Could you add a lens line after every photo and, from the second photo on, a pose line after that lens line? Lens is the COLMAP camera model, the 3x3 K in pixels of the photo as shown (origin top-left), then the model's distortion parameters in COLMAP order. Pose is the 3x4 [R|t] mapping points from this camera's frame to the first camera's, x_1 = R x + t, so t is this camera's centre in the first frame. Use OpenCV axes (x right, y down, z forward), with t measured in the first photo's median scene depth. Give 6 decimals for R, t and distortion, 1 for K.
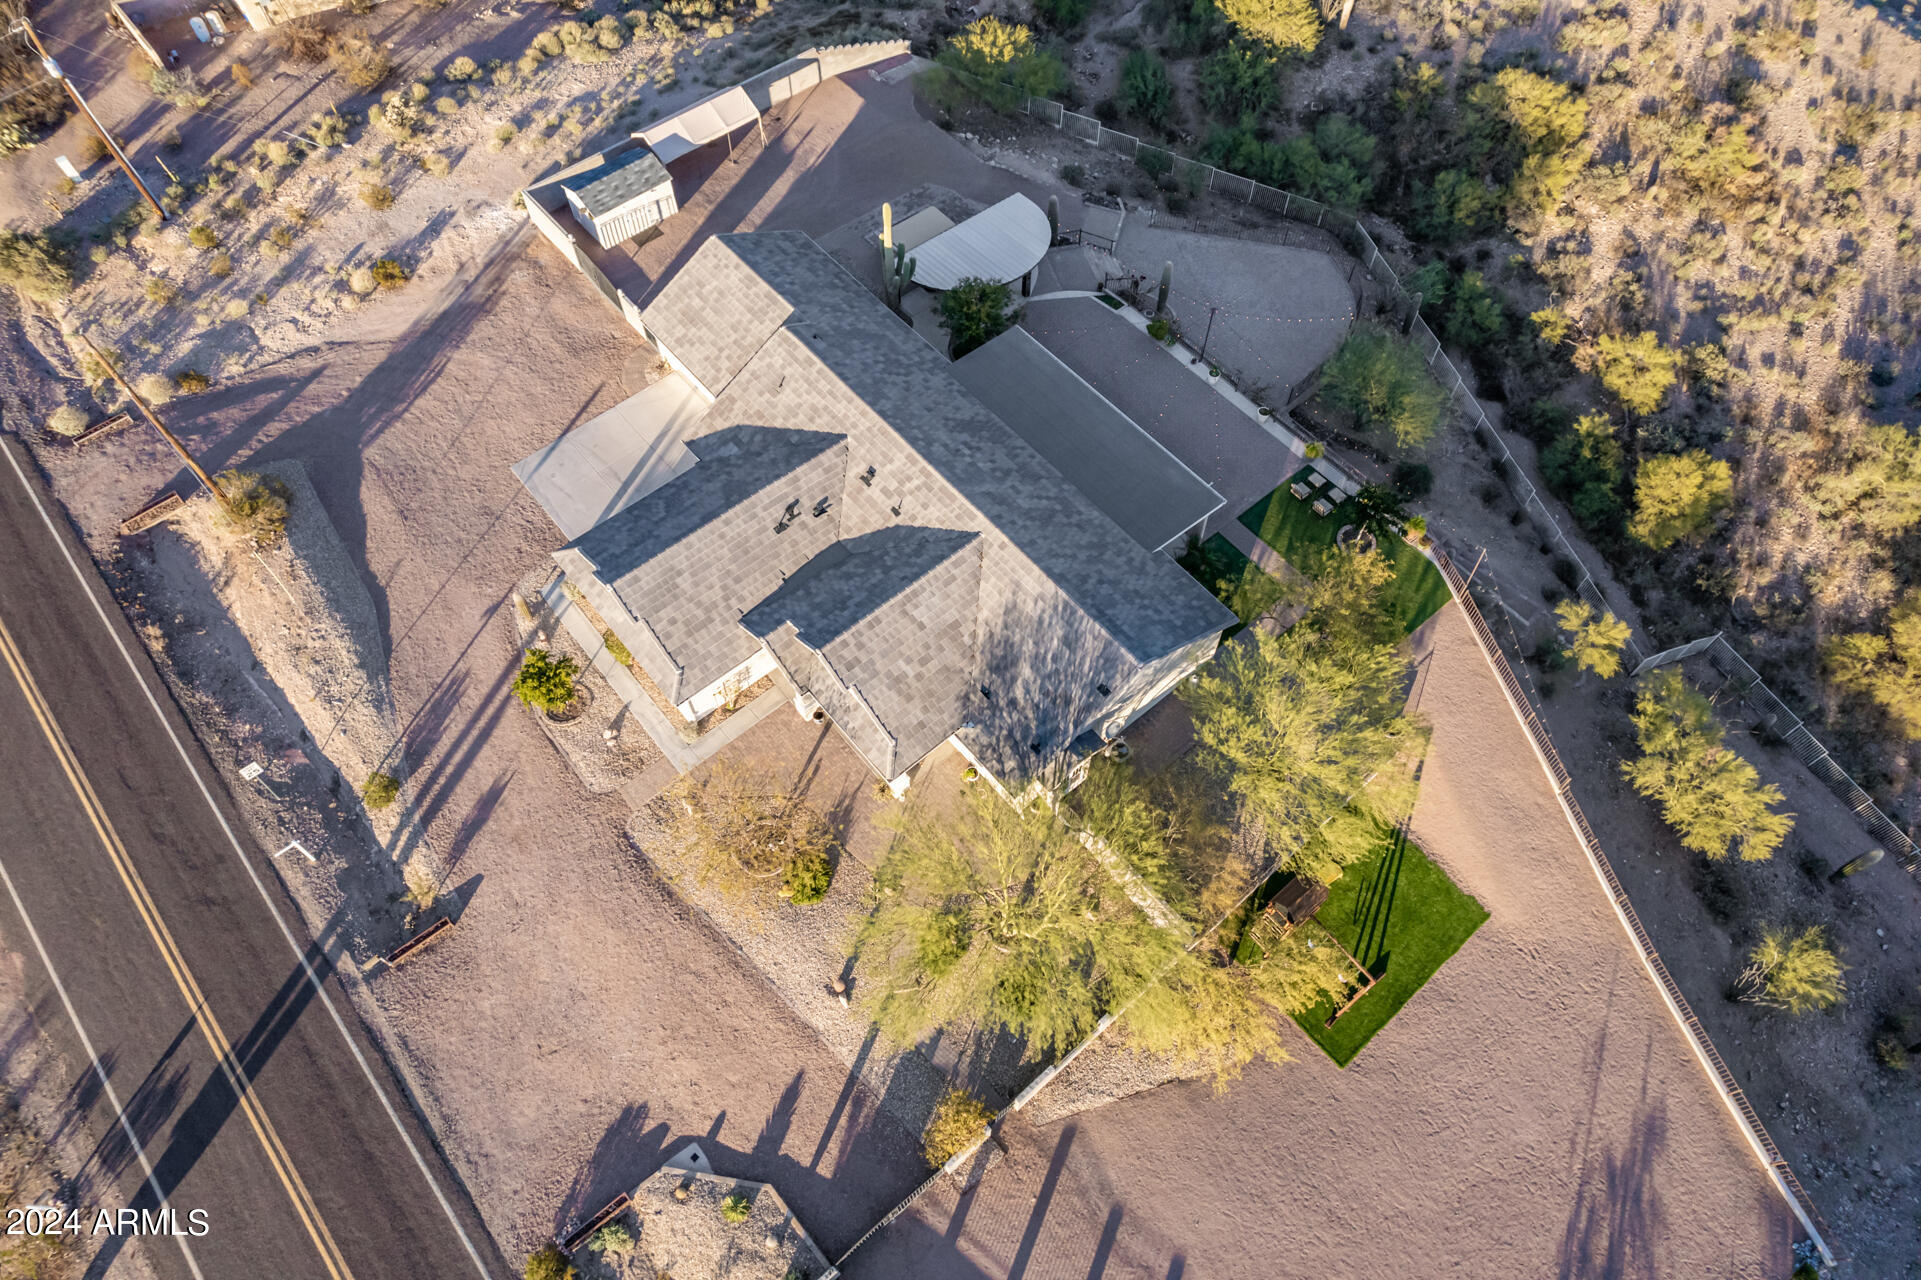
lens RADIAL K [[1231.2, 0, 966.7], [0, 1231.2, 637.5], [0, 0, 1]] dist [-0.080512, 0.073719]
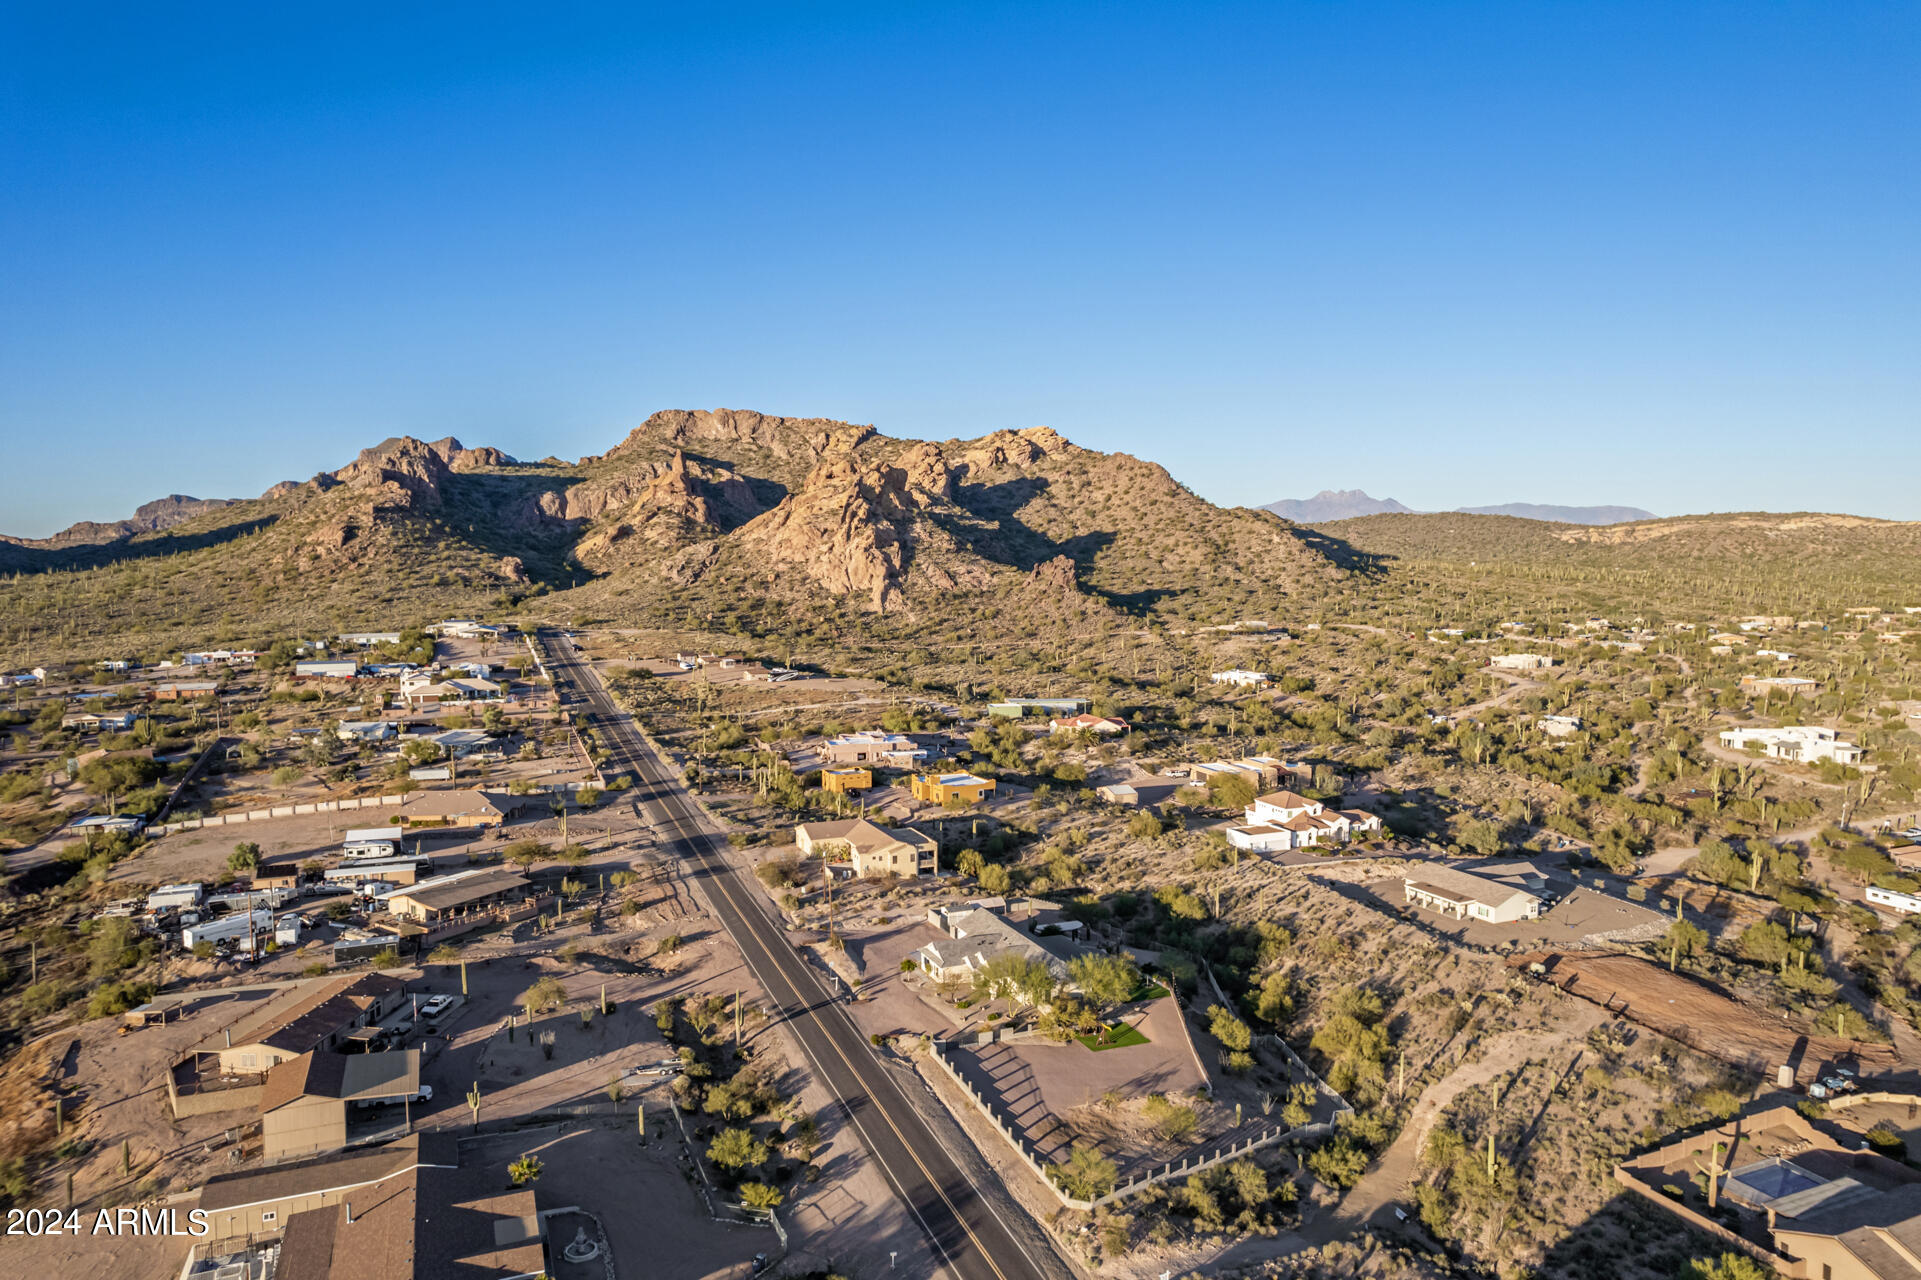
lens RADIAL K [[1227.0, 0, 966.7], [0, 1227.0, 639.3], [0, 0, 1]] dist [-0.072088, 0.063637]
pose [[0.957509, 0.022188, -0.287549, 0.802781], [-0.248425, 0.569909, -0.783255, 2.150627], [0.146498, 0.821408, 0.551205, -1.693228]]
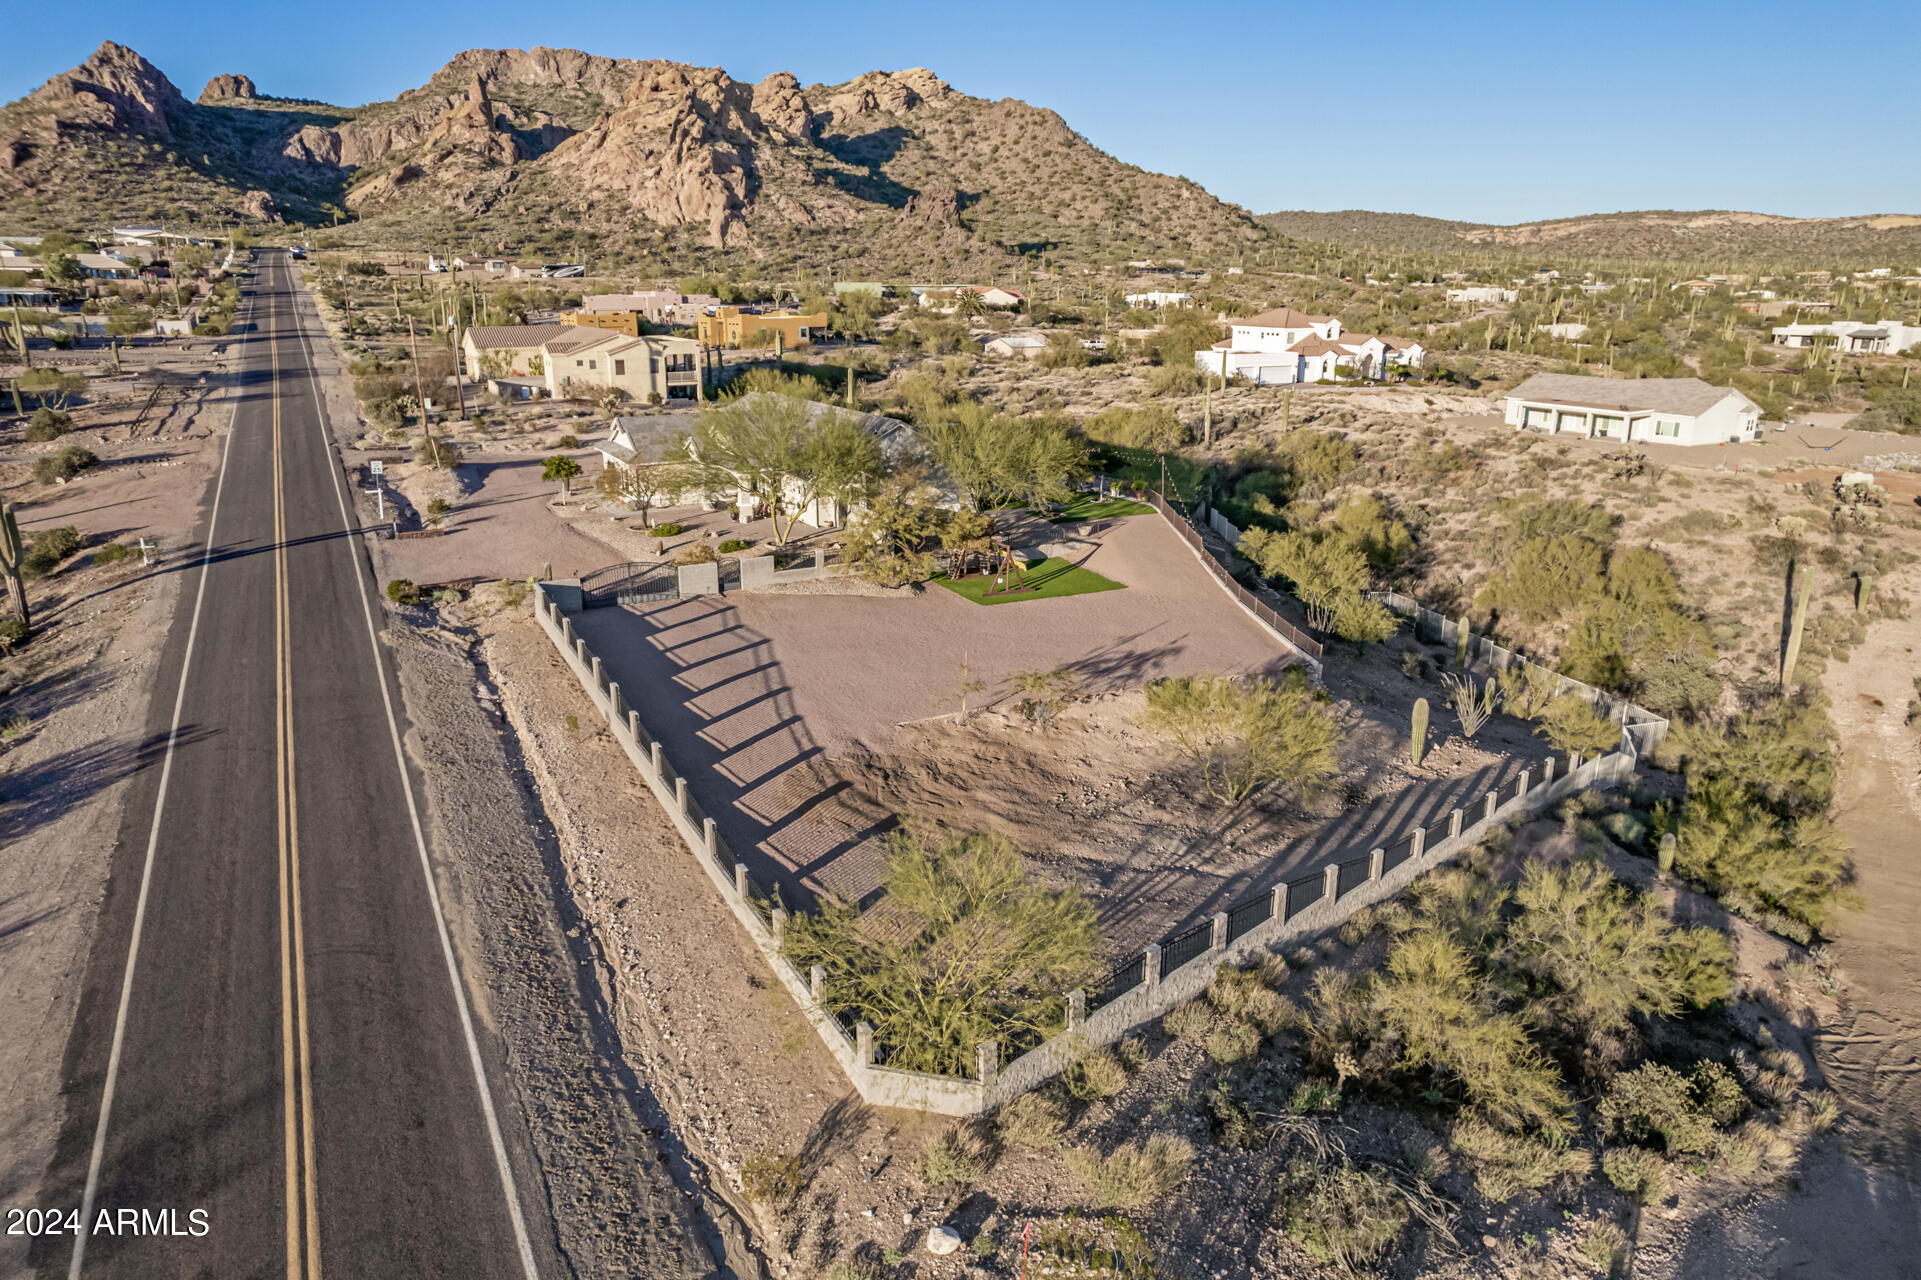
lens RADIAL K [[1231.2, 0, 966.7], [0, 1231.2, 637.5], [0, 0, 1]] dist [-0.080512, 0.073719]
pose [[0.980199, 0.057363, -0.189523, 0.467945], [-0.170574, 0.730717, -0.661028, 1.088249], [0.100569, 0.680267, 0.726032, 0.023624]]
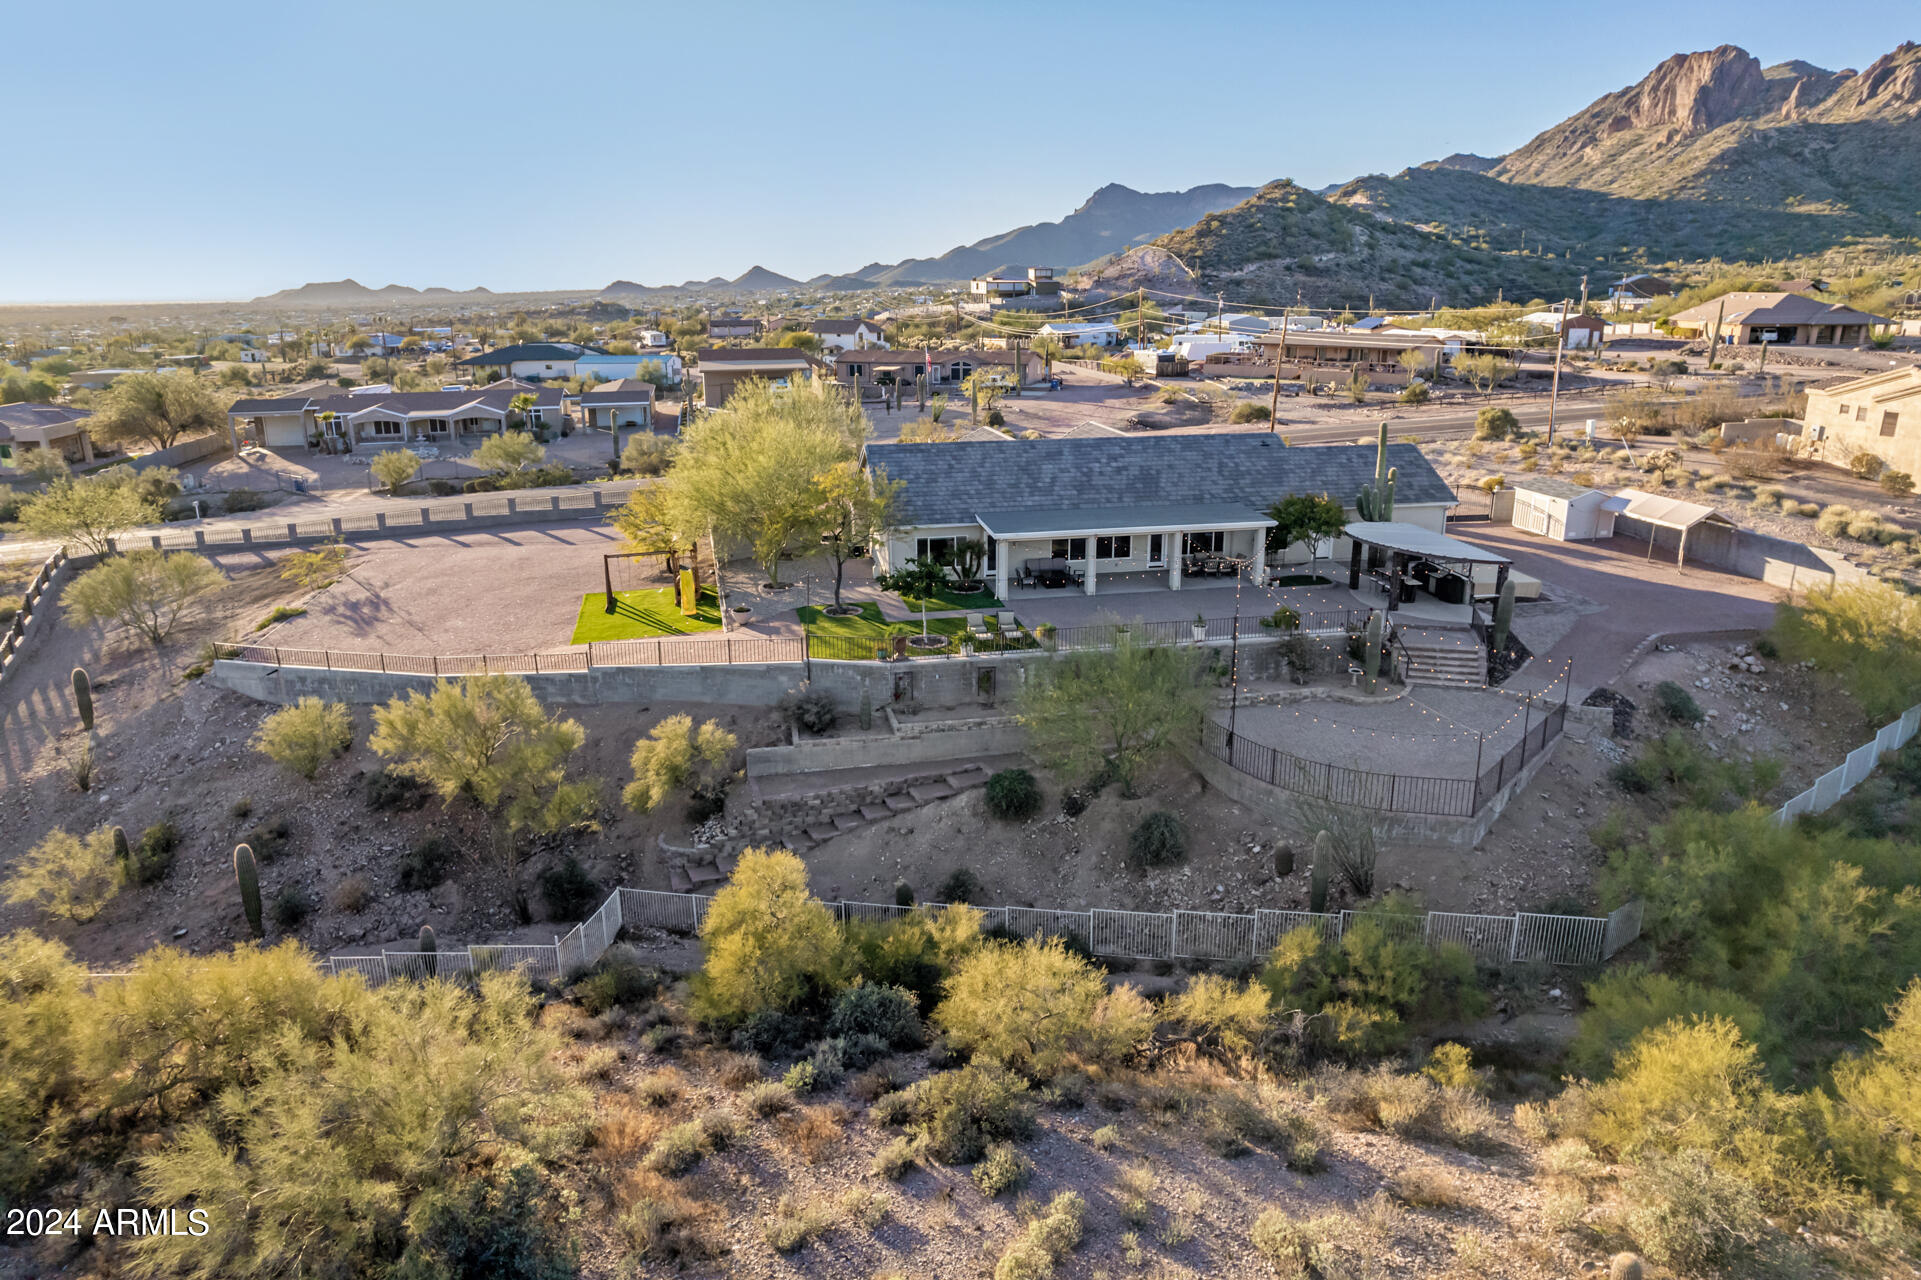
lens RADIAL K [[1231.2, 0, 966.7], [0, 1231.2, 637.5], [0, 0, 1]] dist [-0.080512, 0.073719]
pose [[-0.467803, 0.249566, -0.847866, 1.111689], [-0.753876, 0.388061, 0.530169, -0.603469], [0.461336, 0.887201, 0.006606, 1.044430]]
